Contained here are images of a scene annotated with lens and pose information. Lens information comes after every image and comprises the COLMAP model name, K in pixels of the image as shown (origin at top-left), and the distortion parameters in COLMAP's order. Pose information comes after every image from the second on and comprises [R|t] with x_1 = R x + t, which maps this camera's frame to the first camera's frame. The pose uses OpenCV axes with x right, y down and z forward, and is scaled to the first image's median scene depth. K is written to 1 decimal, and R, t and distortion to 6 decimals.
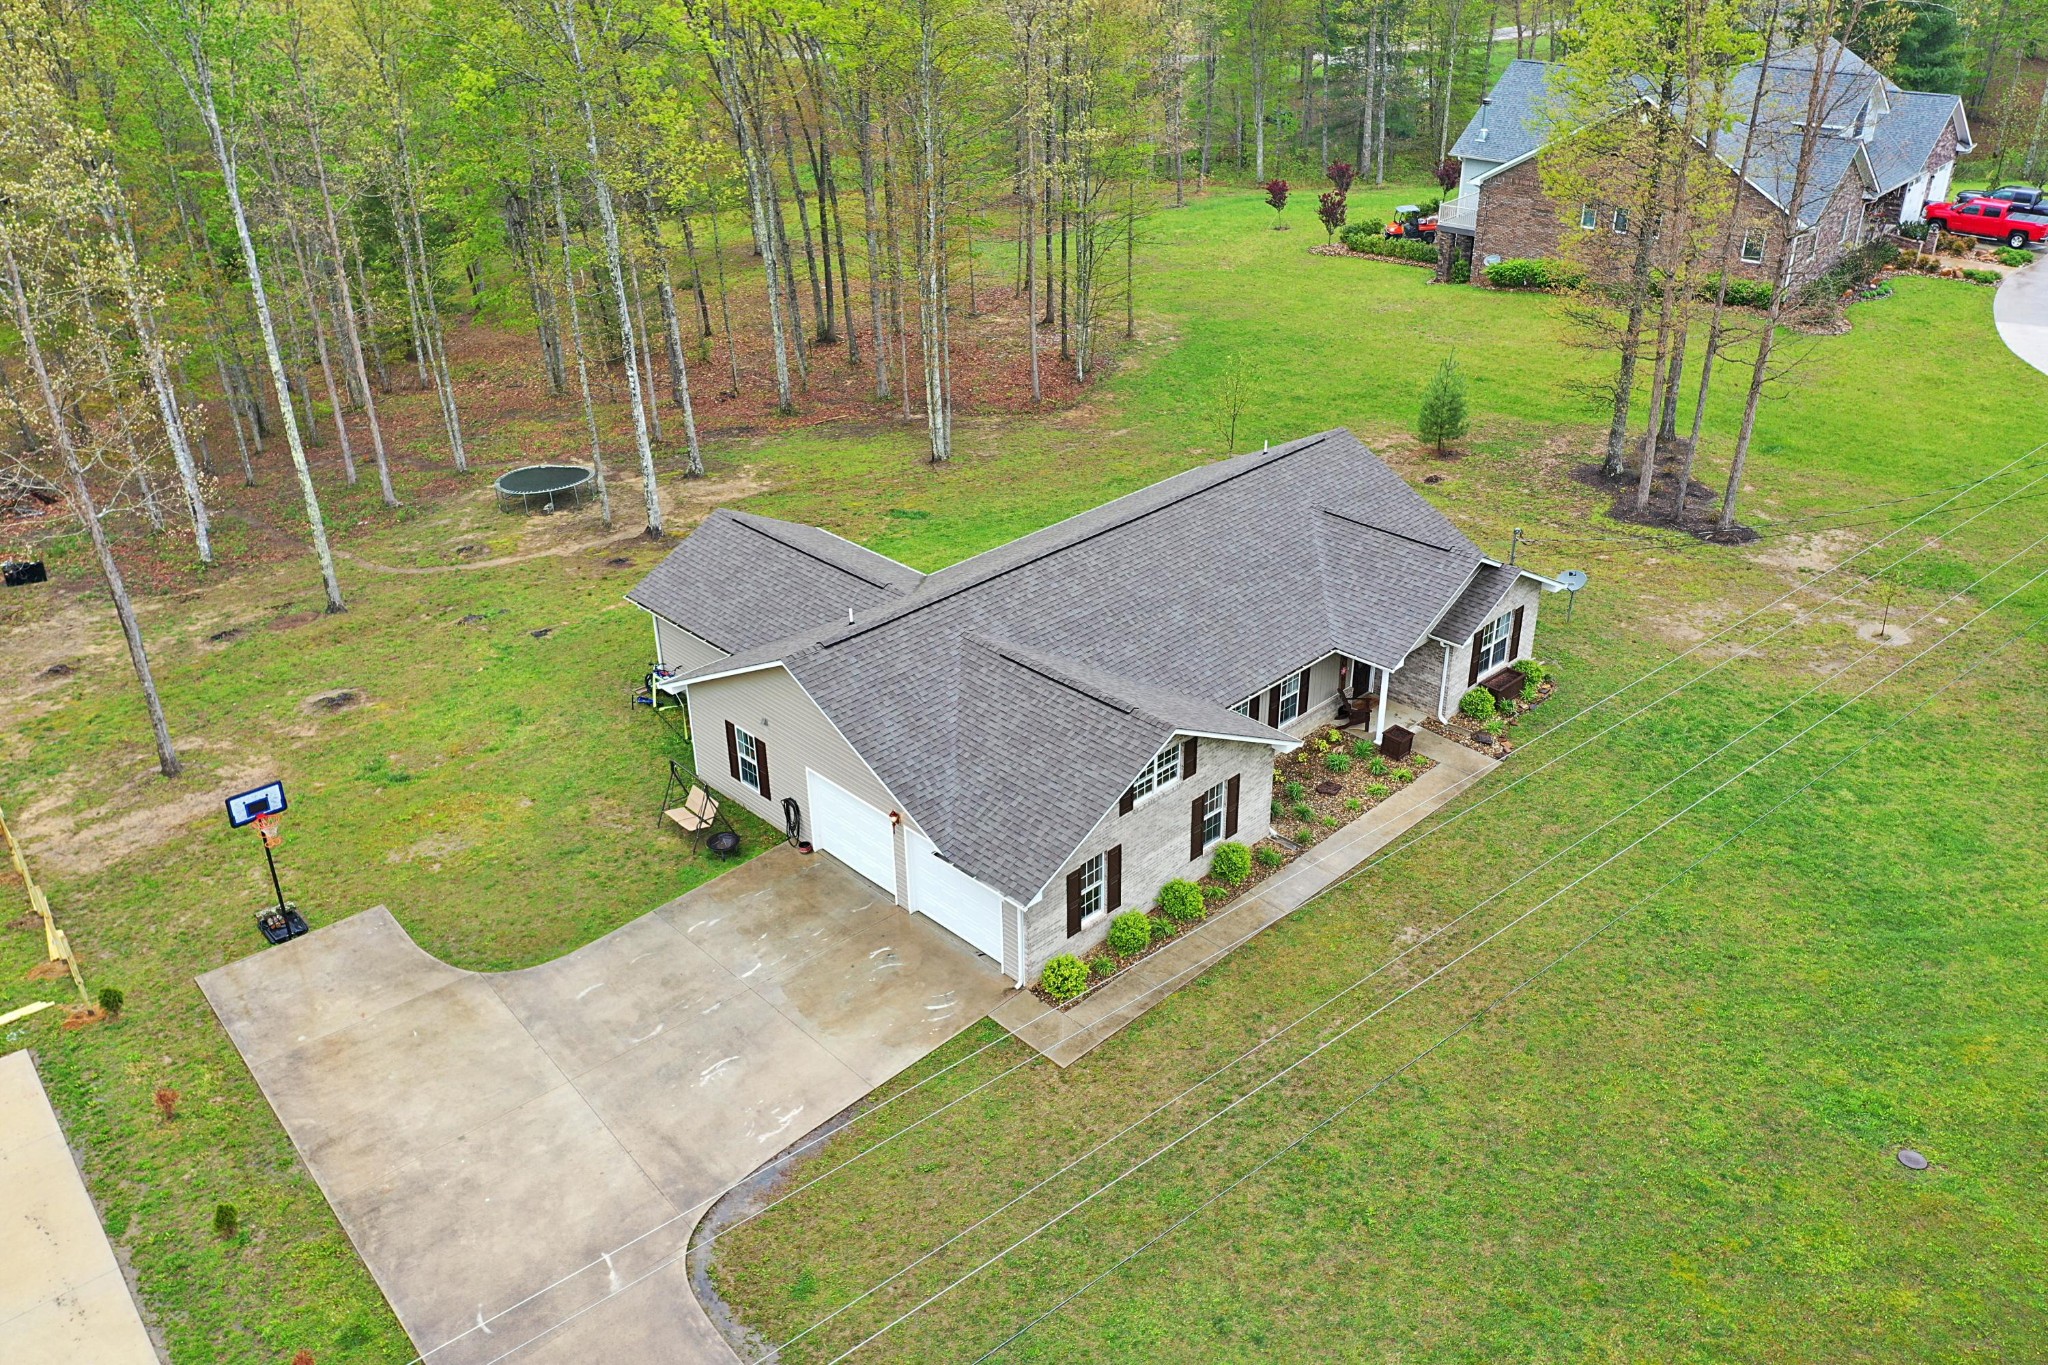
lens RADIAL K [[1627.7, 0, 1022.6], [0, 1627.7, 678.2], [0, 0, 1]] dist [-0.012351, 0.004847]
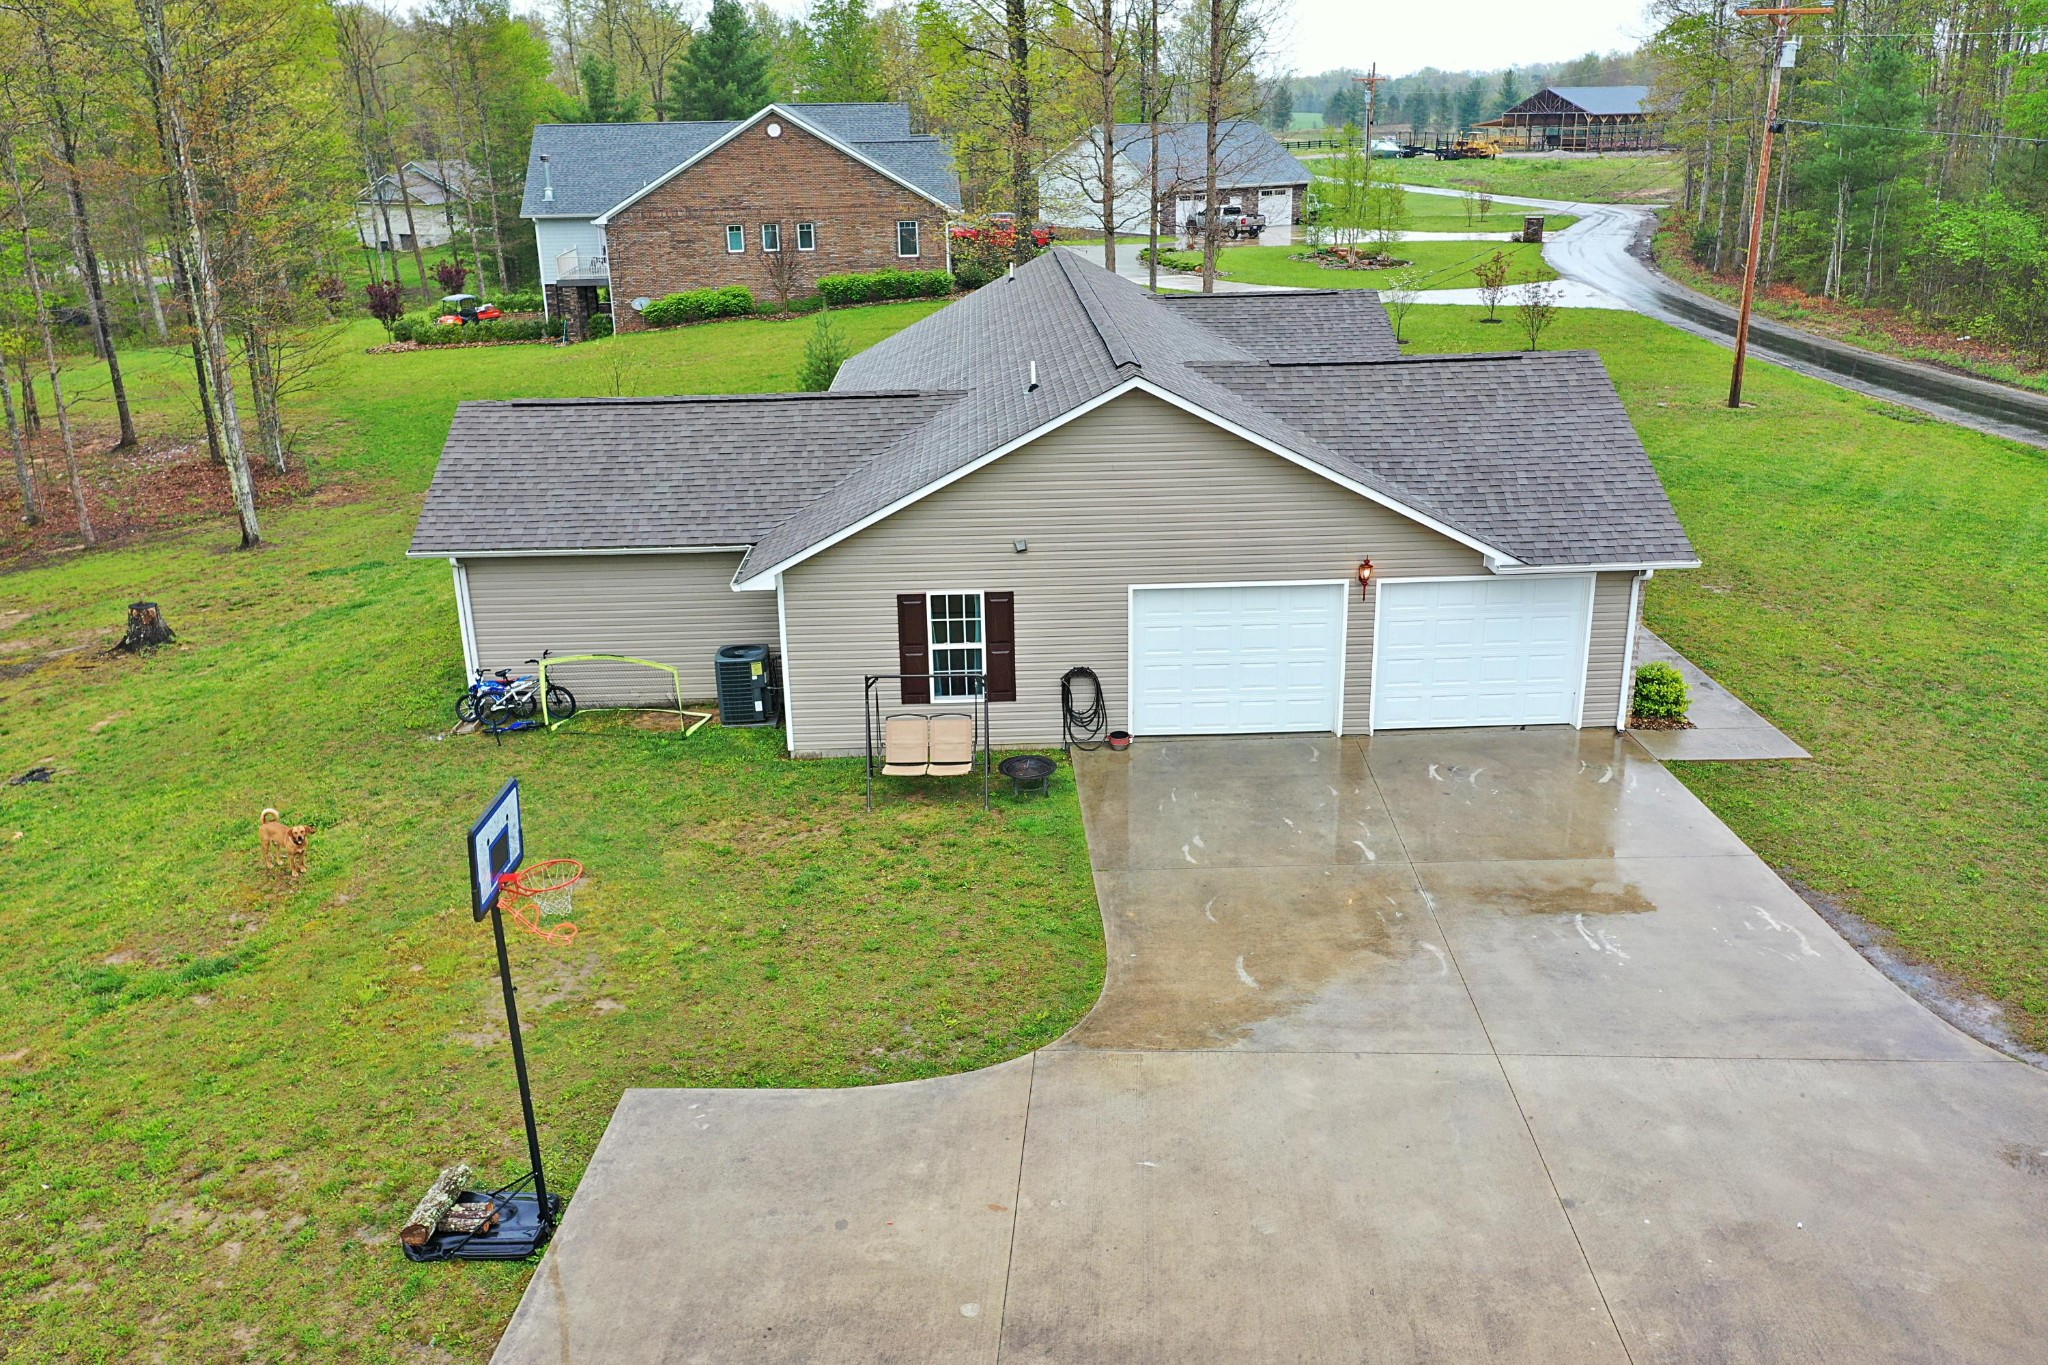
lens RADIAL K [[1627.7, 0, 1028.3], [0, 1627.7, 686.5], [0, 0, 1]] dist [-0.012351, 0.004847]
pose [[0.673714, -0.243974, 0.697557, -0.571137], [0.356128, 0.934279, -0.017187, 0.083736], [-0.647520, 0.259999, 0.716323, 0.586600]]
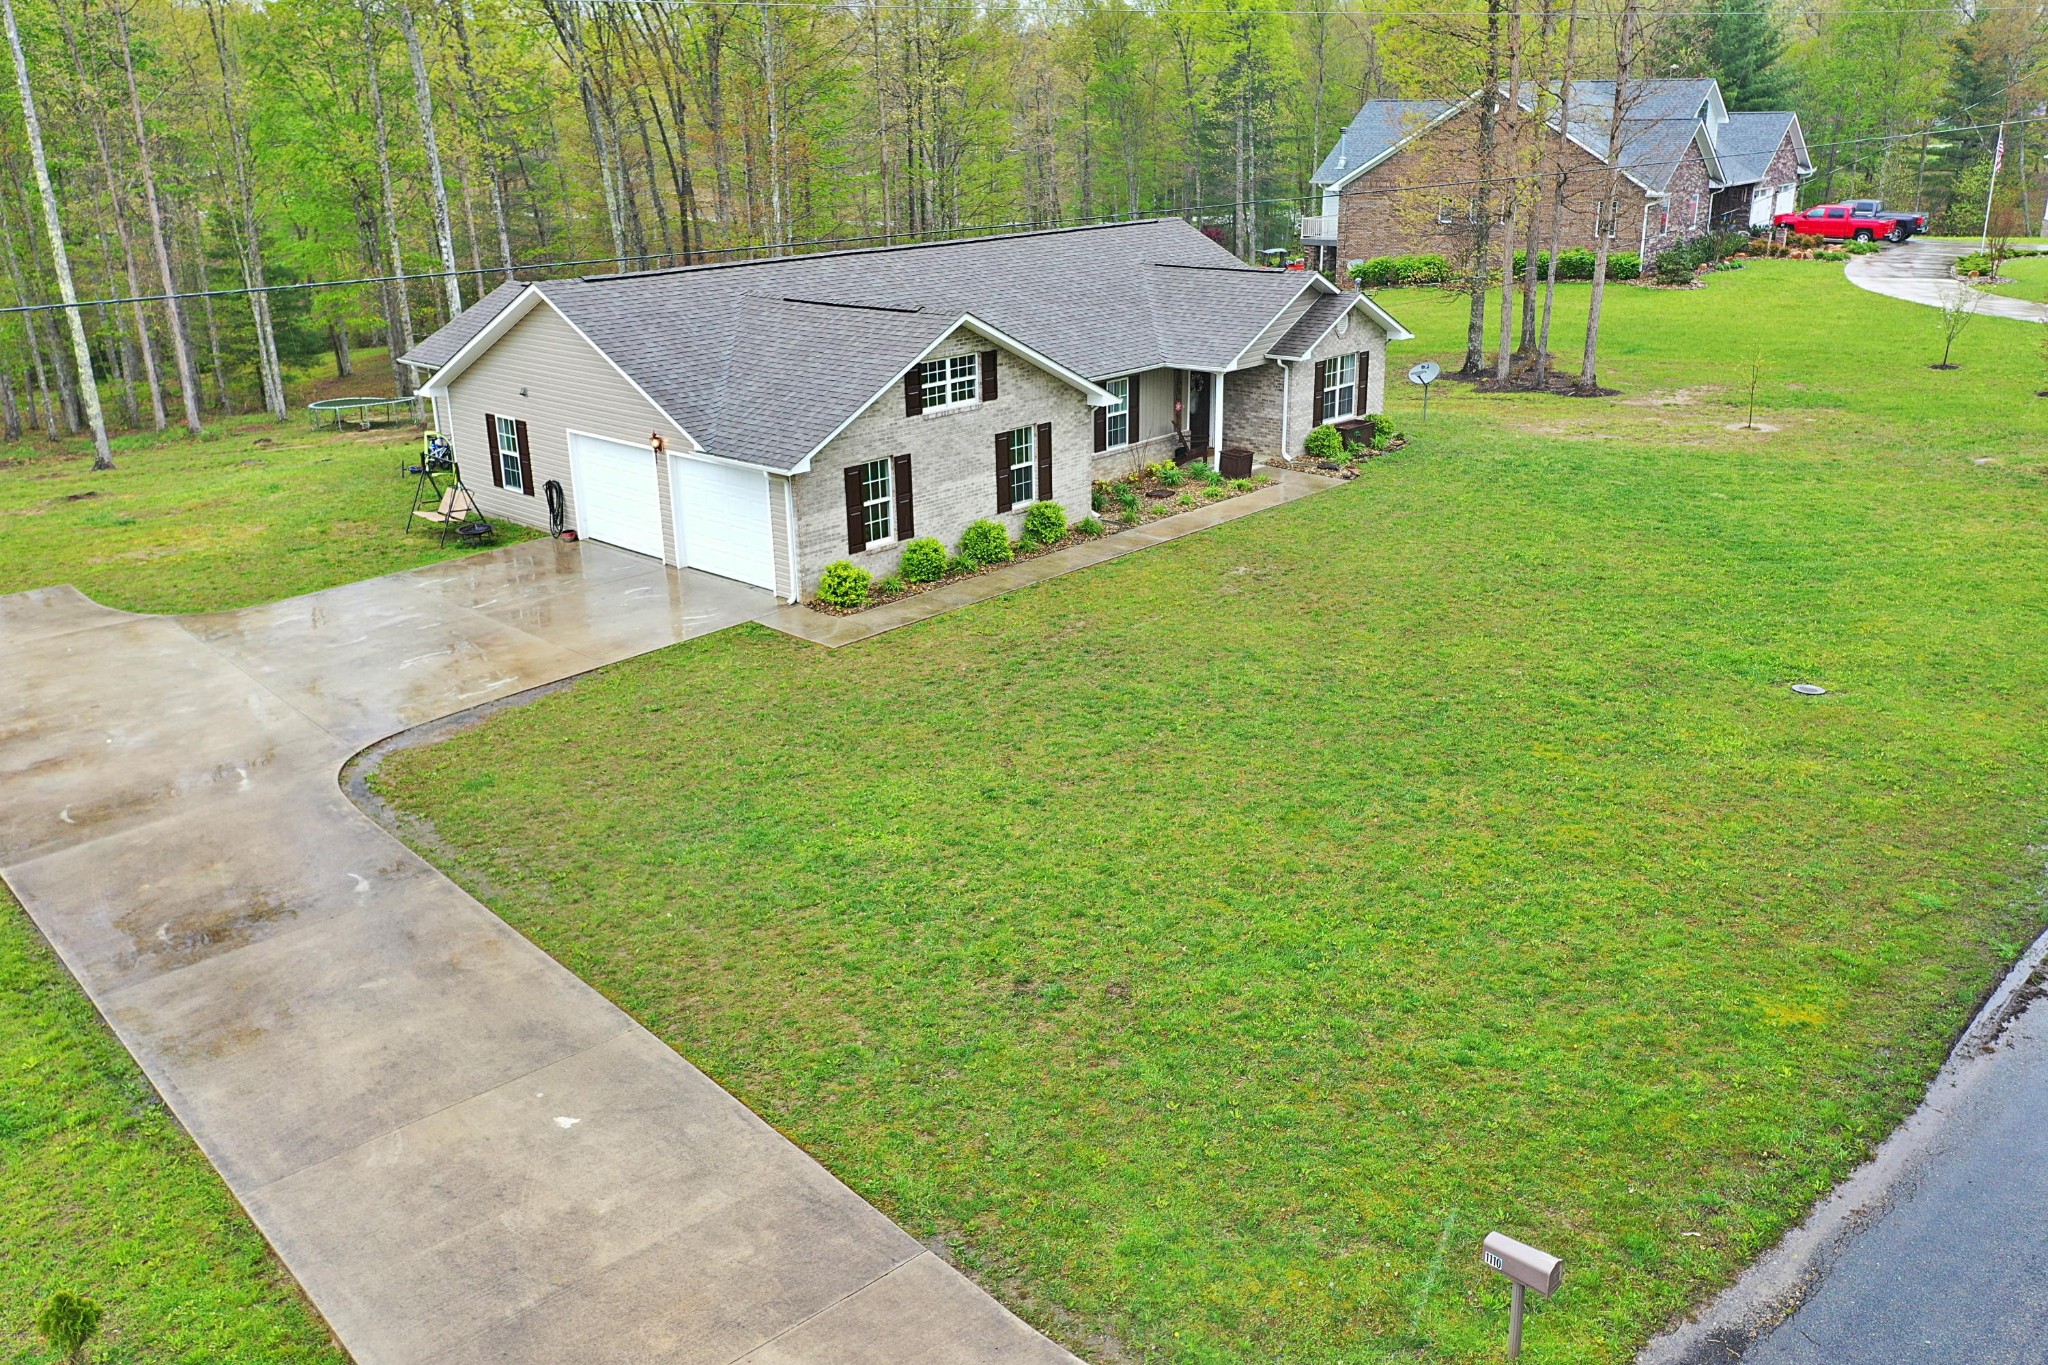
lens RADIAL K [[1627.7, 0, 1023.5], [0, 1627.7, 684.0], [0, 0, 1]] dist [-0.012351, 0.004847]
pose [[0.998644, -0.016806, 0.049266, 0.068465], [0.023926, 0.988744, -0.147692, 0.320836], [-0.046229, 0.148671, 0.987806, 0.126575]]
